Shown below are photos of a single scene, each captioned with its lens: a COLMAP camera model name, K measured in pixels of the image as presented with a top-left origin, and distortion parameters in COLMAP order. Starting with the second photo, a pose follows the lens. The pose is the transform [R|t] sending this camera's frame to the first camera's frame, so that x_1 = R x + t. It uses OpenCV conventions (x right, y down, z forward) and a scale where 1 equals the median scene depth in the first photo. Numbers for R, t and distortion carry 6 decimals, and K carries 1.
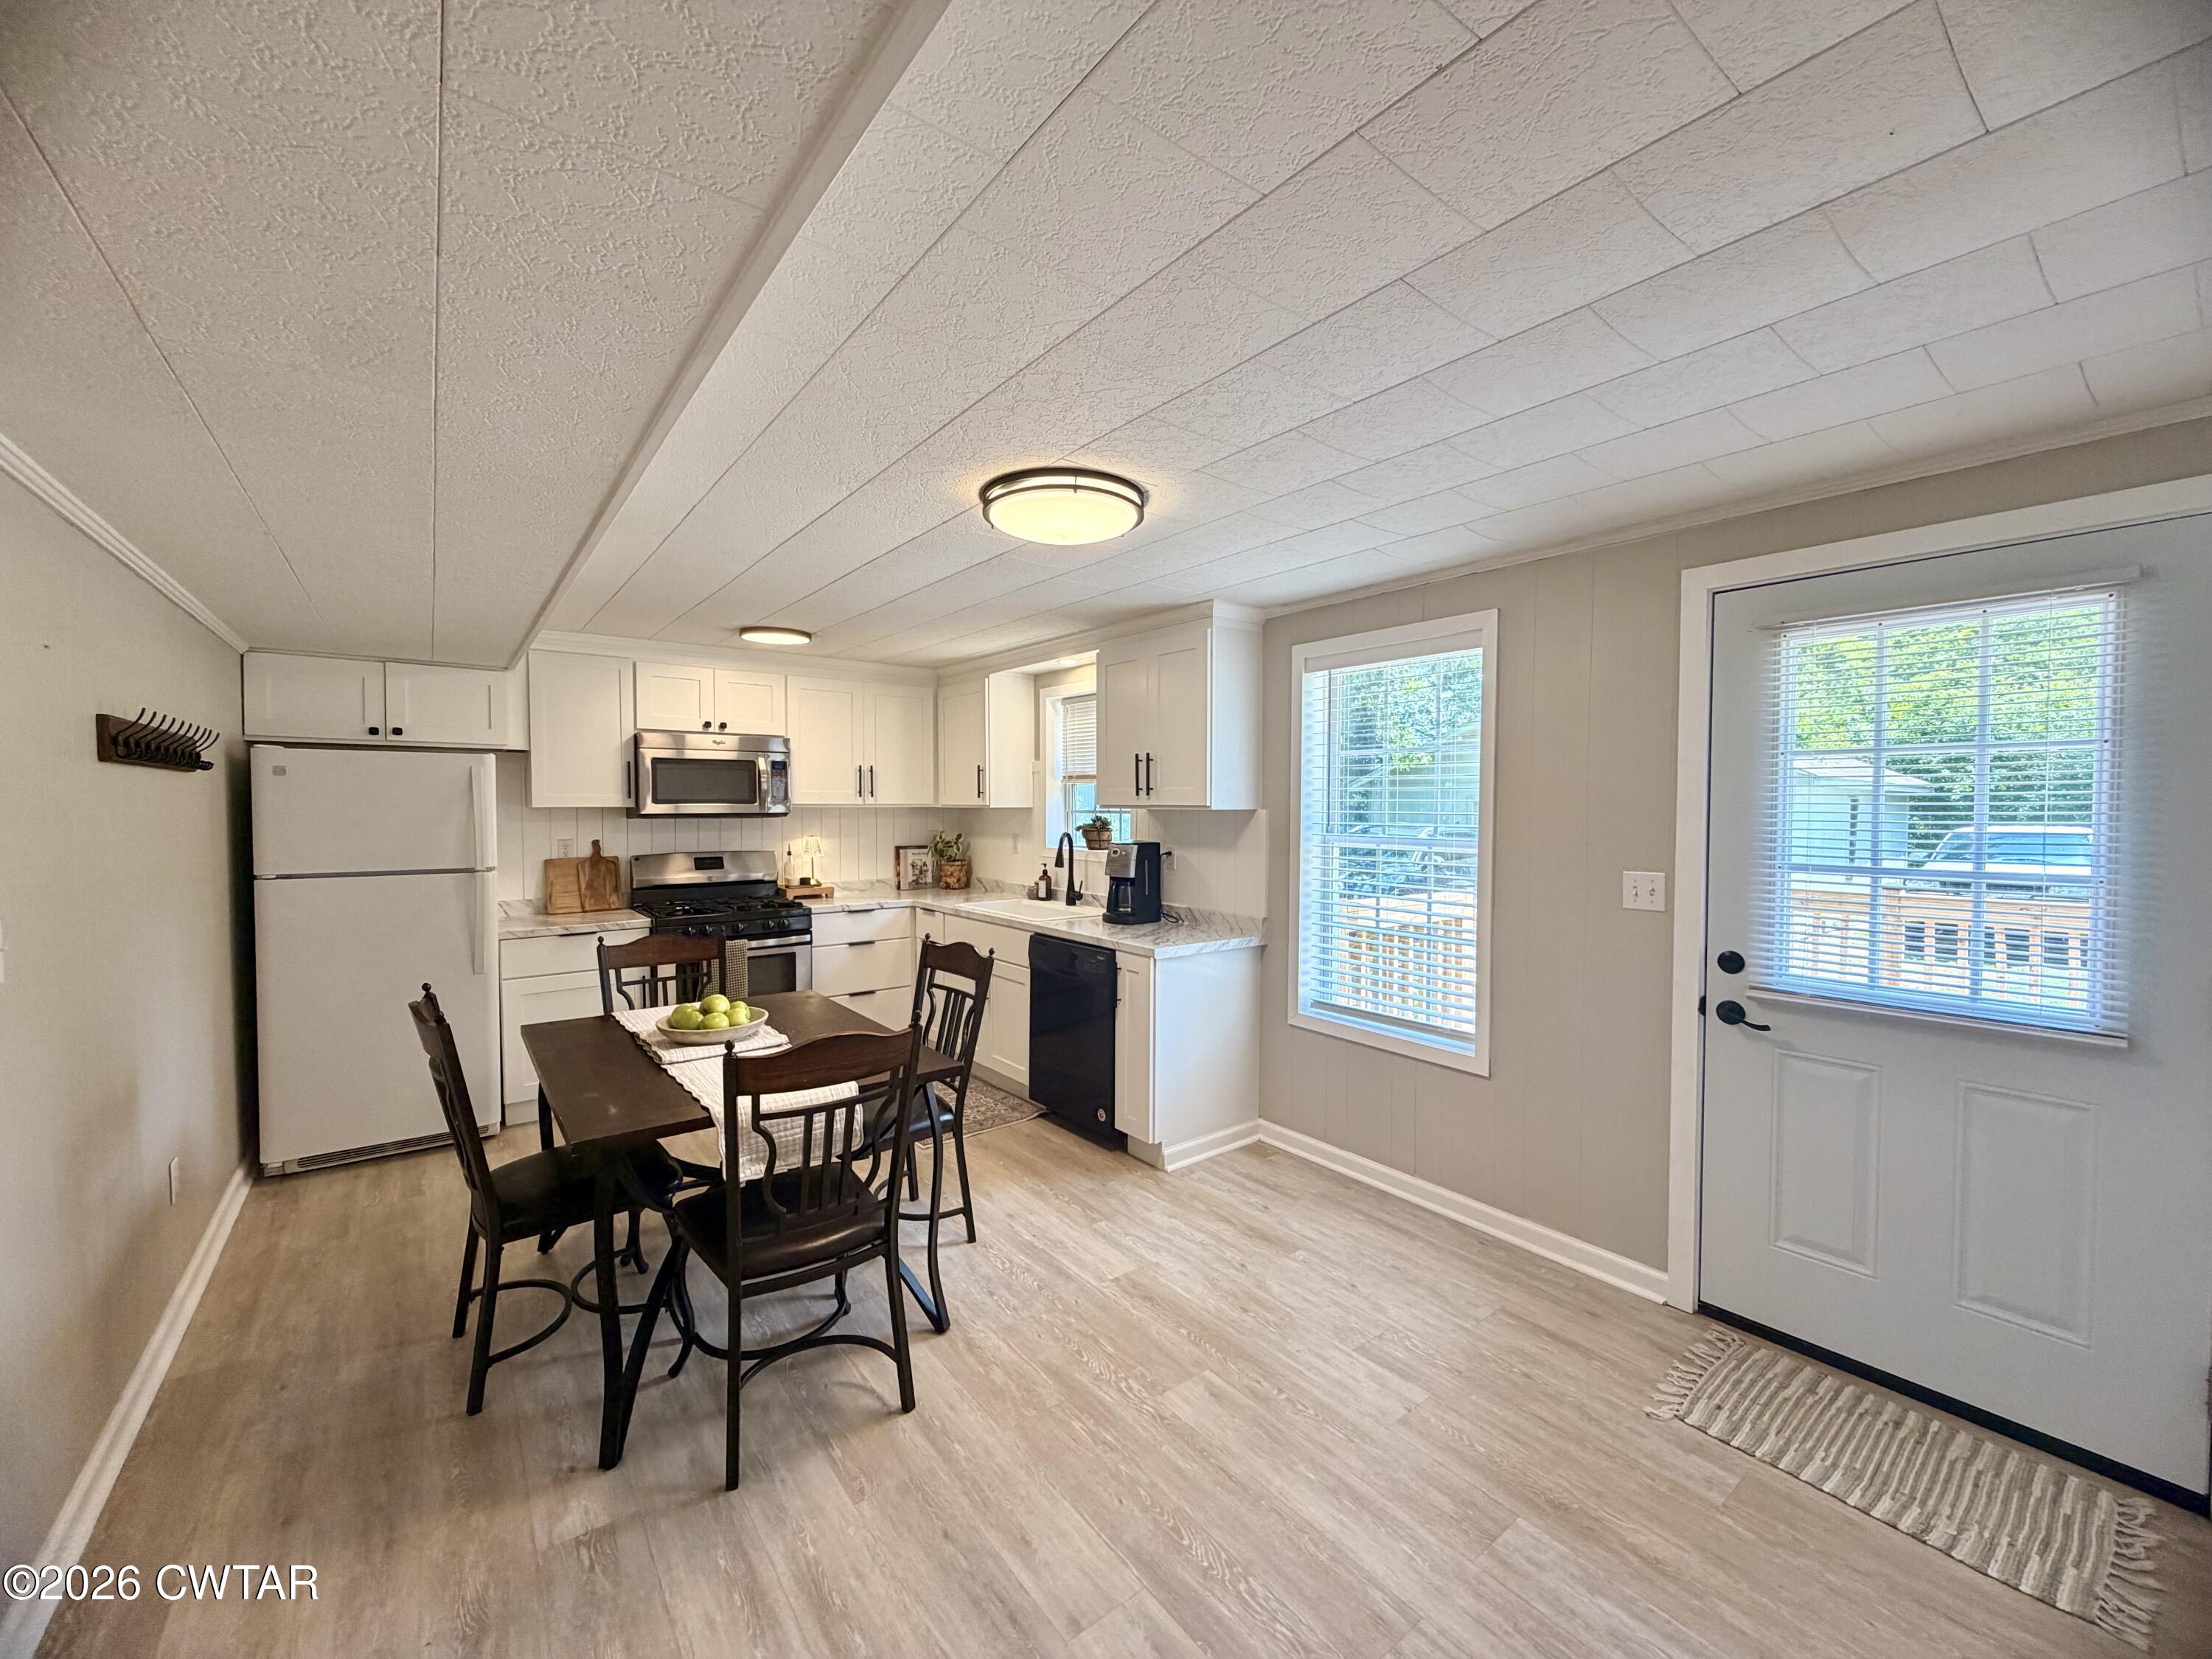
lens RADIAL K [[879.4, 0, 1100.5], [0, 879.4, 830.7], [0, 0, 1]] dist [0.001213, 0.000533]
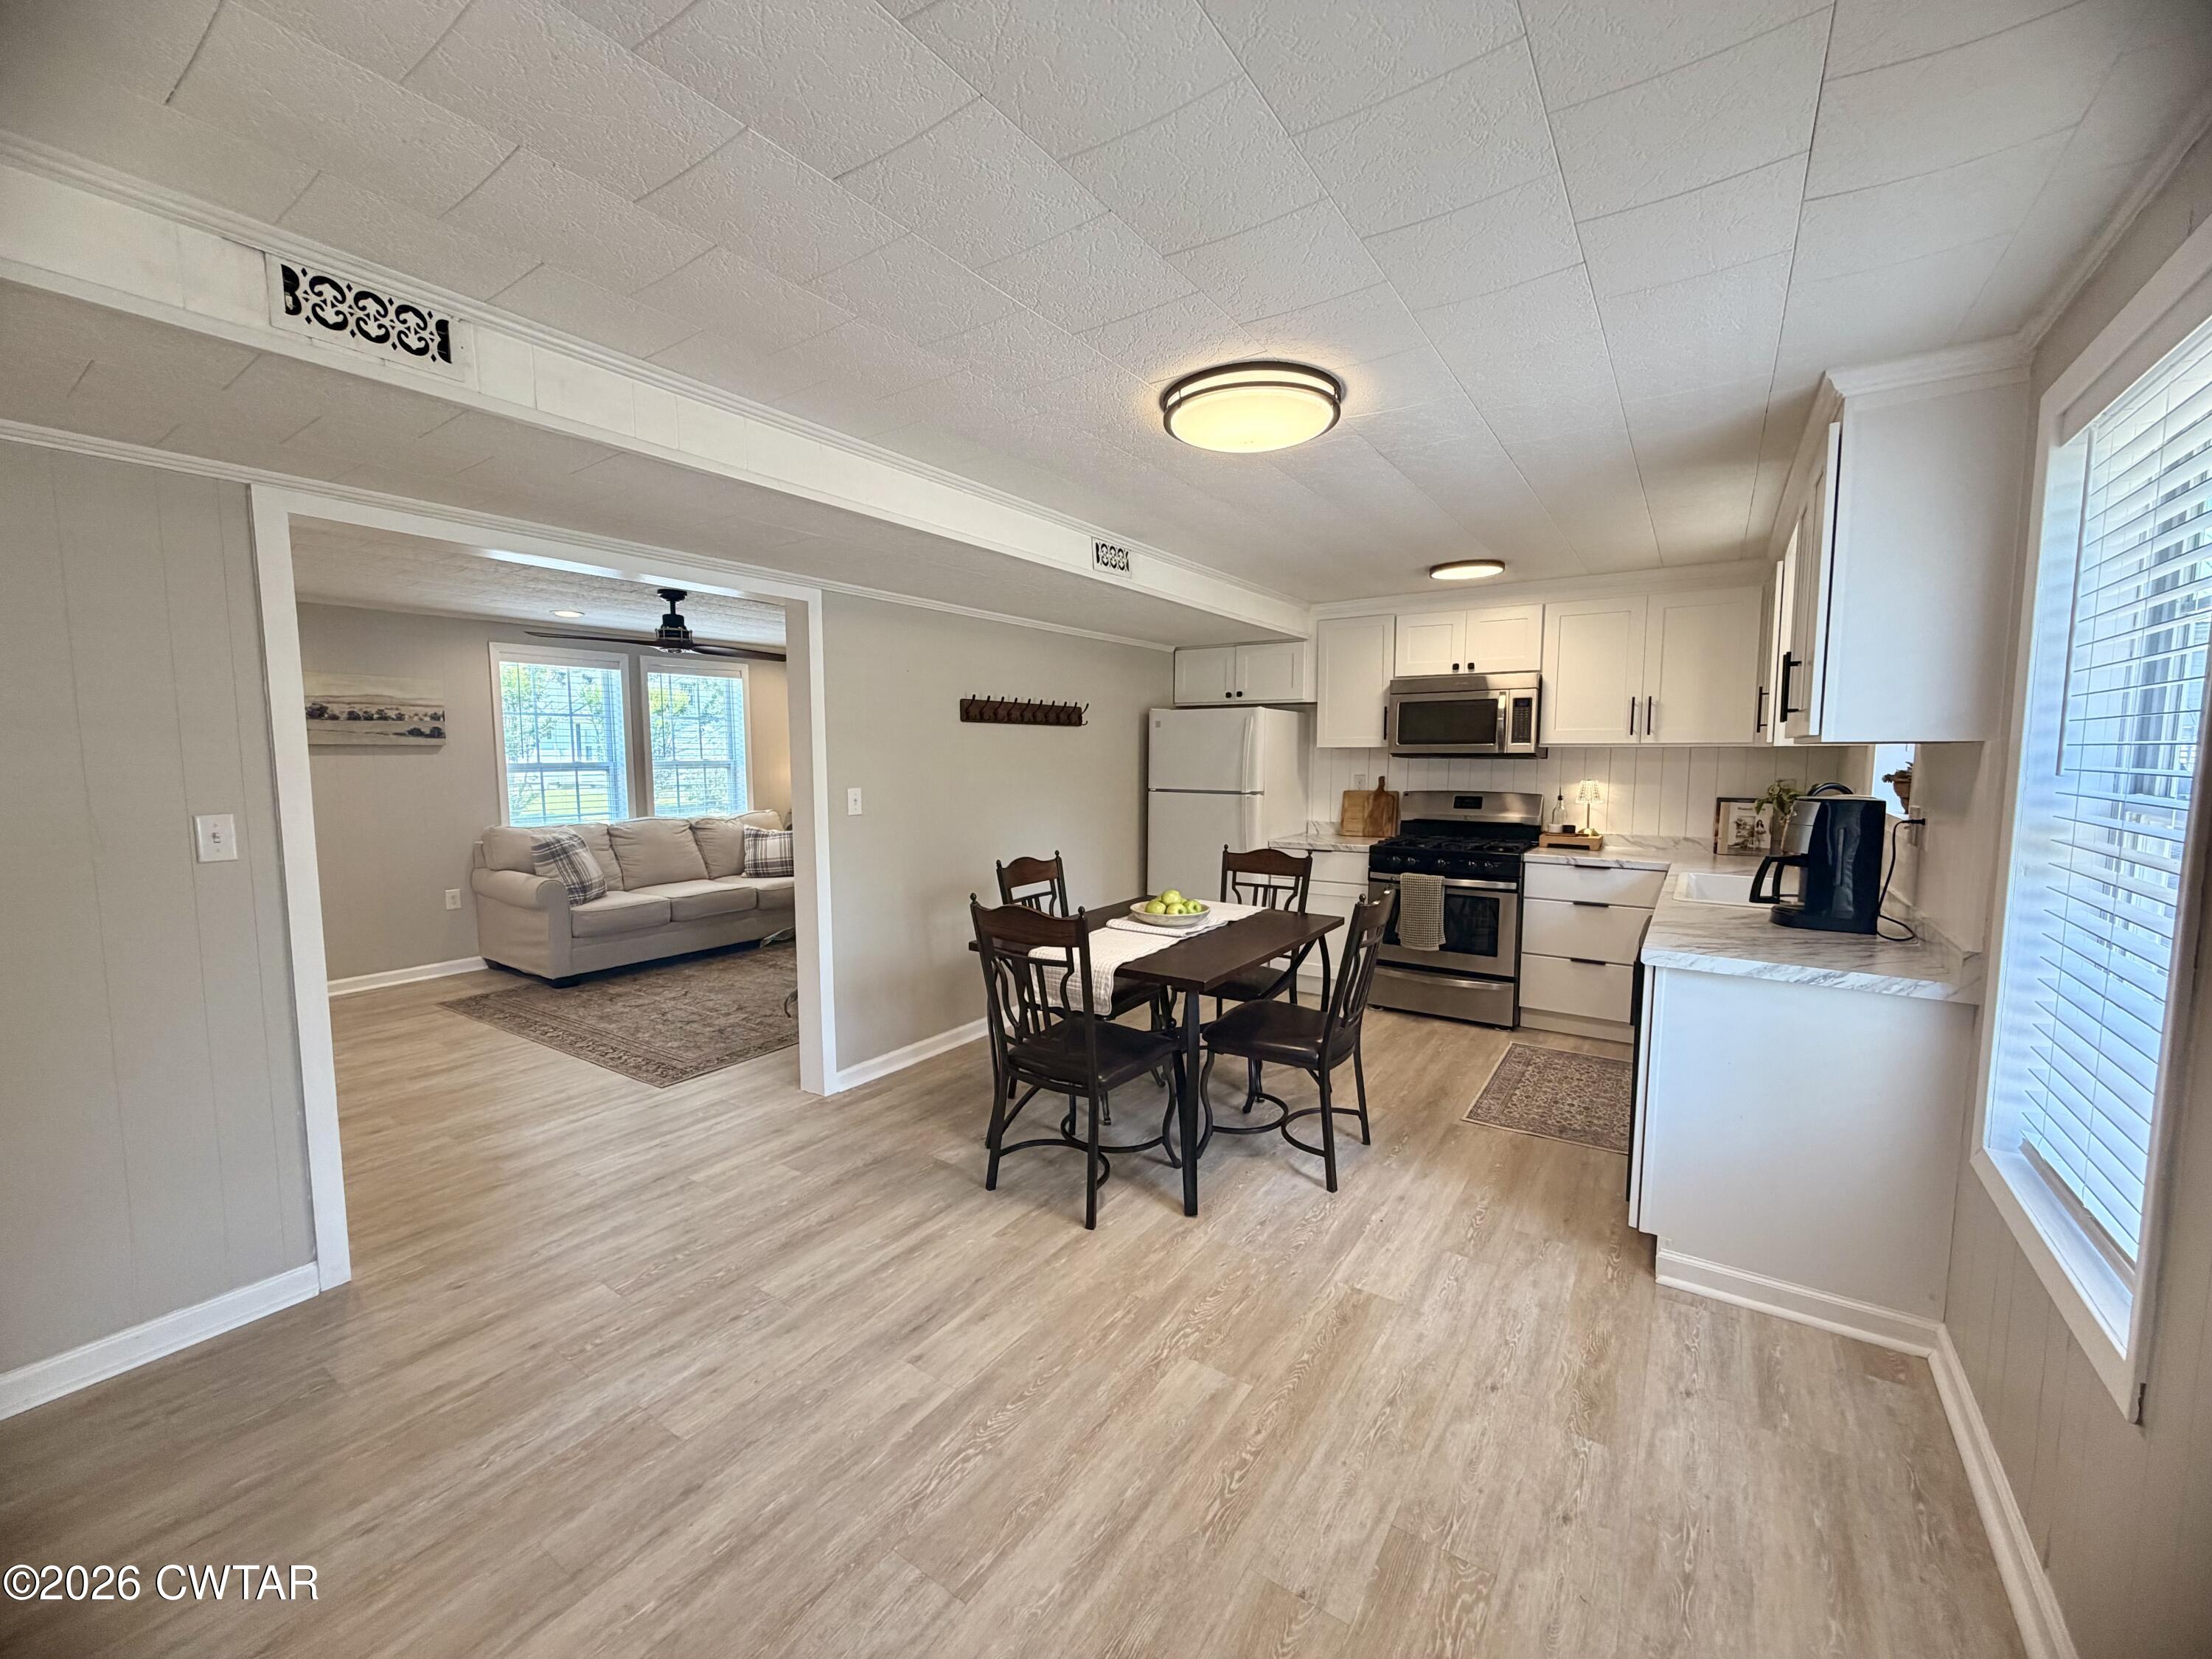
lens RADIAL K [[879.4, 0, 1101.8], [0, 879.4, 831.7], [0, 0, 1]] dist [0.001213, 0.000533]
pose [[0.308432, 0.085002, -0.947441, 0.455186], [-0.029715, 0.996374, 0.079719, 0.002428], [0.950782, 0.003565, 0.309839, 0.315686]]
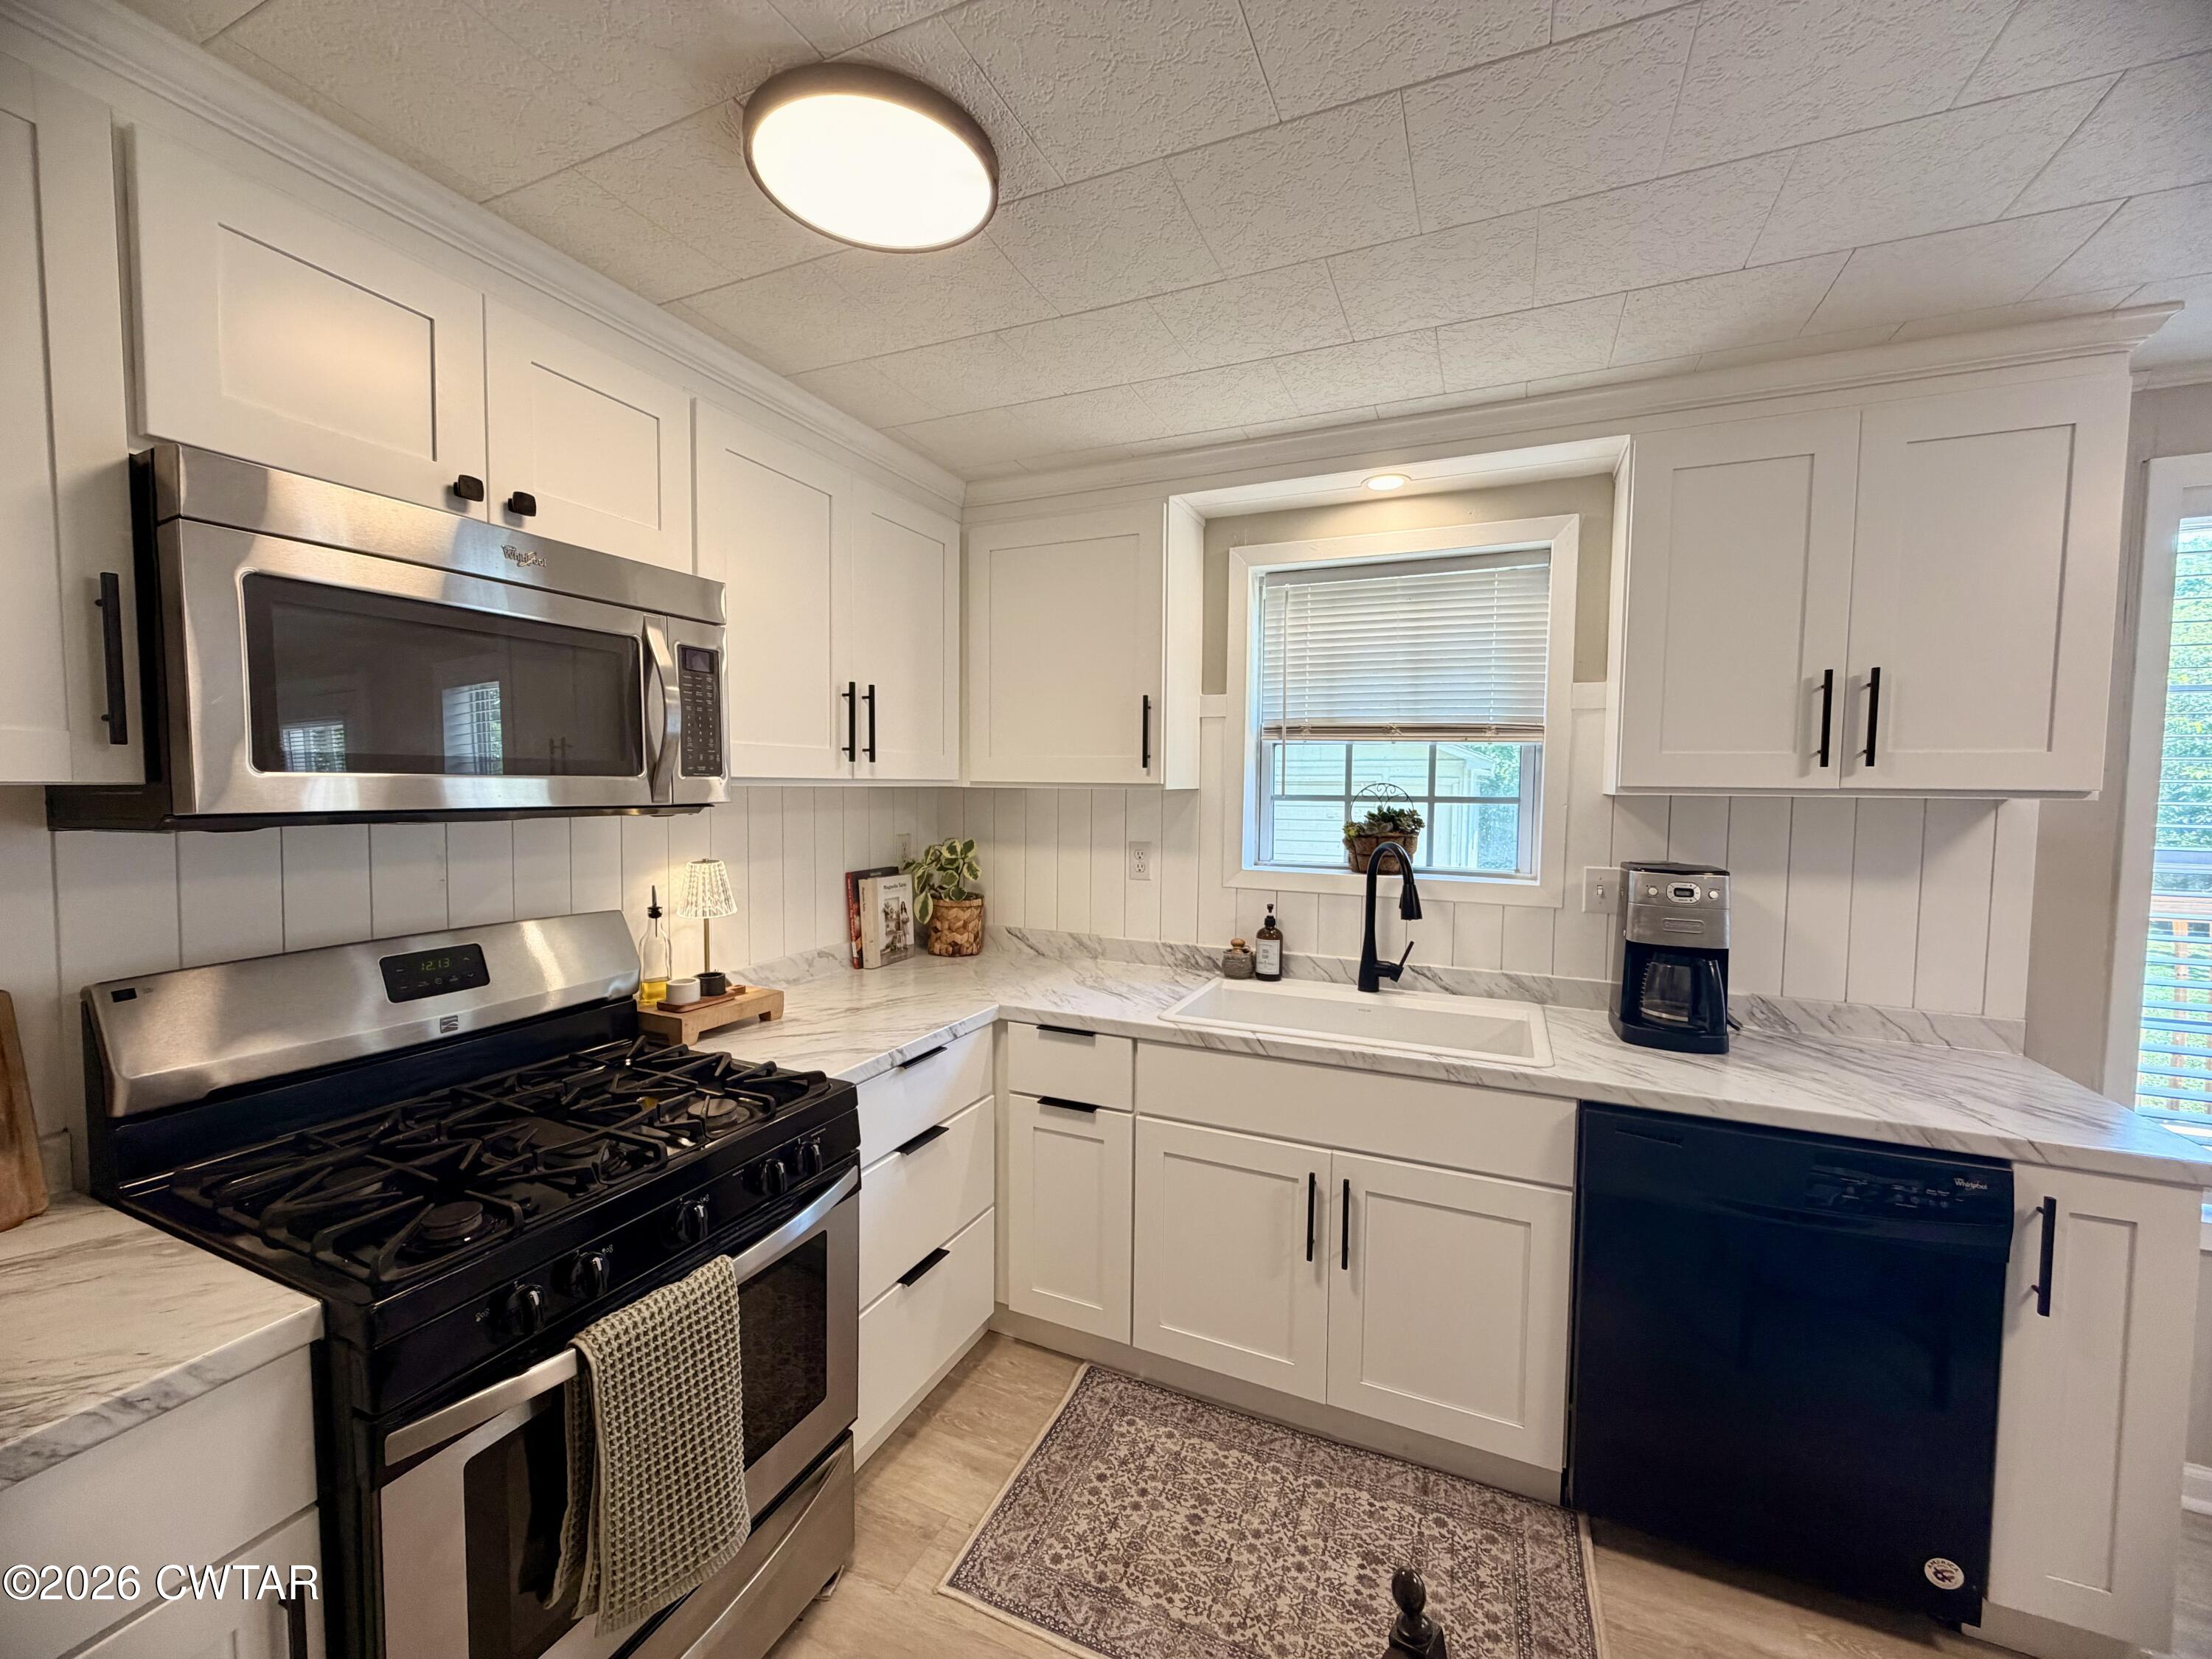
lens RADIAL K [[879.4, 0, 1094.7], [0, 879.4, 831.0], [0, 0, 1]] dist [0.001213, 0.000533]
pose [[0.882408, -0.018906, 0.470105, -0.443590], [0.006819, 0.999601, 0.027402, -0.020414], [-0.470436, -0.020974, 0.882185, 0.721765]]
